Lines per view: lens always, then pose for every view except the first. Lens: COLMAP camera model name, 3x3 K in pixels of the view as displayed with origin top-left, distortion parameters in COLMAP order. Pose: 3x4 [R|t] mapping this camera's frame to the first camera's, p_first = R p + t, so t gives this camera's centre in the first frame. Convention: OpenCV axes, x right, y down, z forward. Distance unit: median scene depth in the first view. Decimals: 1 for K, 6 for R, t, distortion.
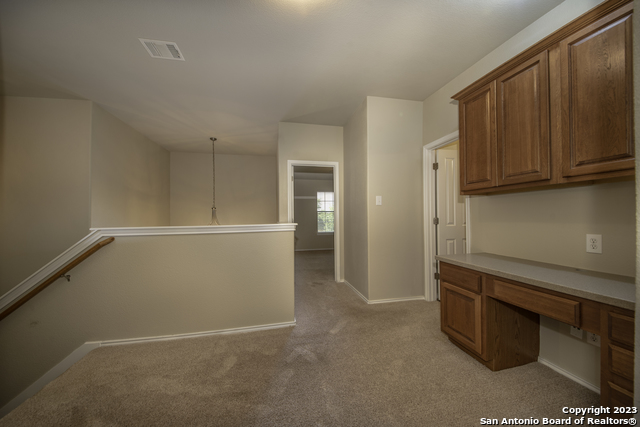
lens RADIAL K [[229.5, 0, 320.0], [0, 229.5, 213.5], [0, 0, 1]] dist [-0.001123, -0.000005]
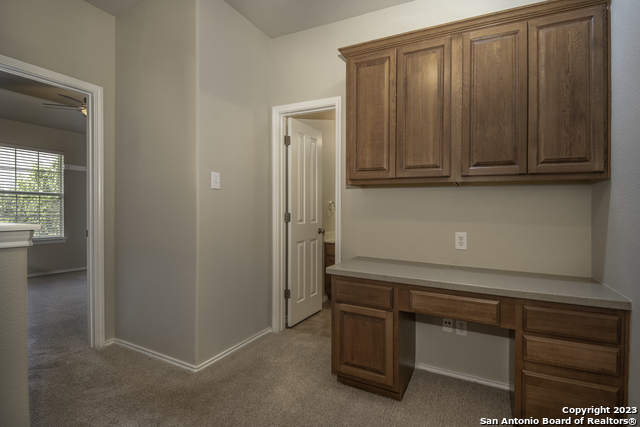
lens RADIAL K [[310.6, 0, 320.0], [0, 310.6, 213.5], [0, 0, 1]] dist [0.047839, -0.000226]
pose [[0.616148, 0.008188, 0.787588, -0.304535], [-0.032844, 0.999343, 0.015305, 0.003276], [-0.786945, -0.035297, 0.616012, 0.506822]]
